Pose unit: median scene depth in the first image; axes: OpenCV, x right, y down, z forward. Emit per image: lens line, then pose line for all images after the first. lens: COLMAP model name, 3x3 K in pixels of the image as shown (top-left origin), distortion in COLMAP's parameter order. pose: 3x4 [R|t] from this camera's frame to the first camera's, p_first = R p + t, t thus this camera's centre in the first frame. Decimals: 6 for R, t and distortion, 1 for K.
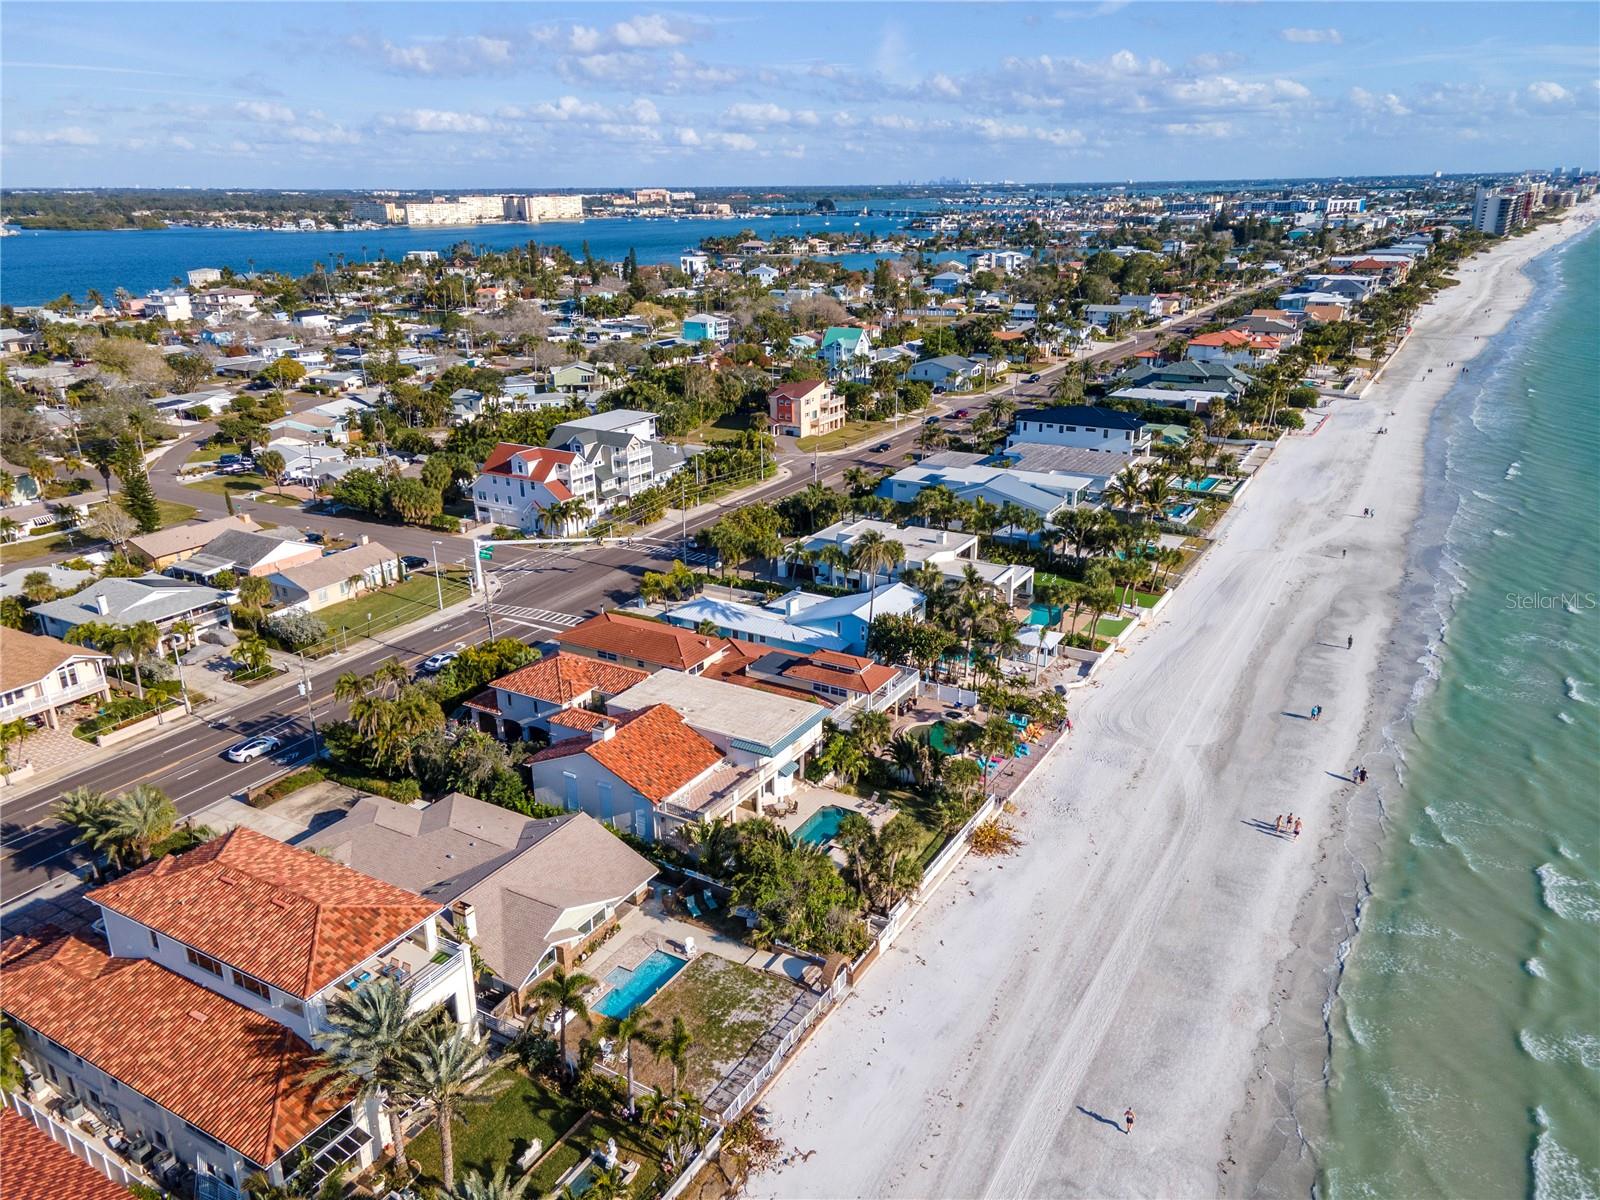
lens RADIAL K [[1157.4, 0, 806.4], [0, 1157.4, 603.4], [0, 0, 1]] dist [0.034597, 0.031847]
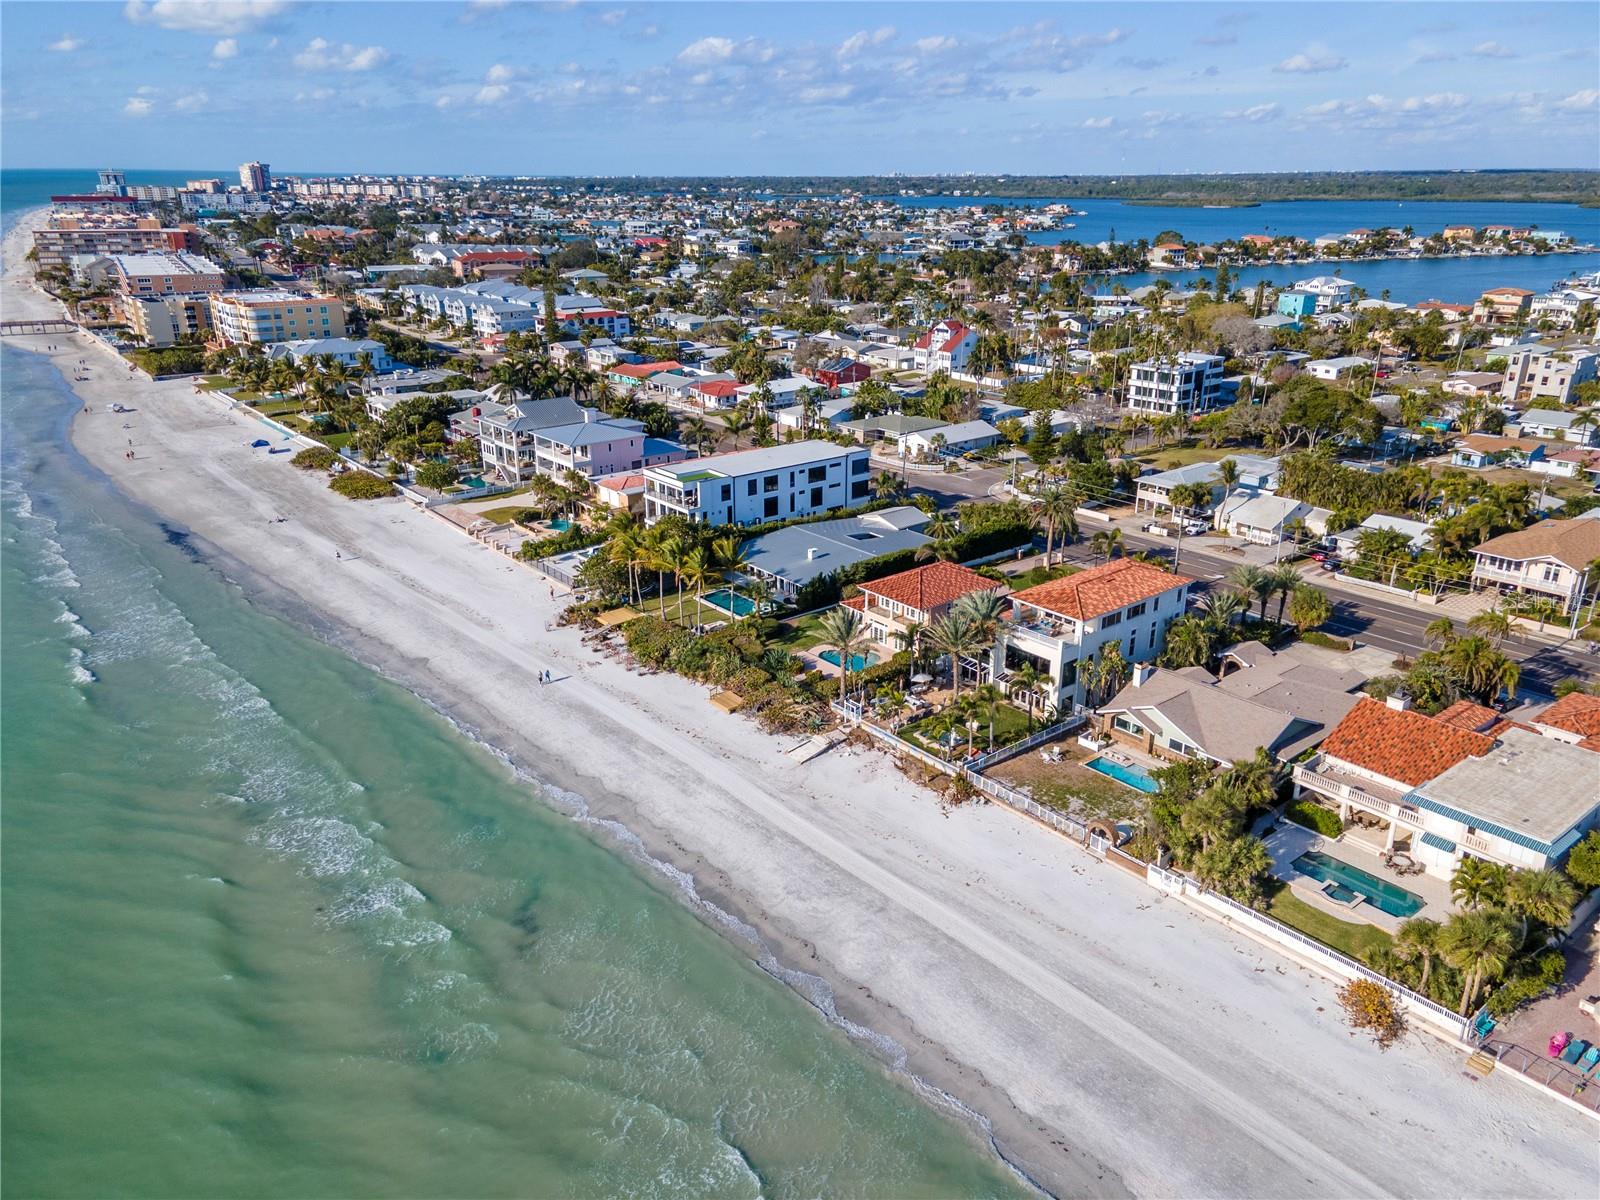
lens RADIAL K [[1157.4, 0, 806.4], [0, 1157.4, 603.4], [0, 0, 1]] dist [0.034597, 0.031847]
pose [[-0.338215, 0.337167, -0.878595, 0.467059], [-0.318827, 0.837347, 0.444071, -0.134943], [0.885415, 0.430312, -0.175705, 0.351805]]
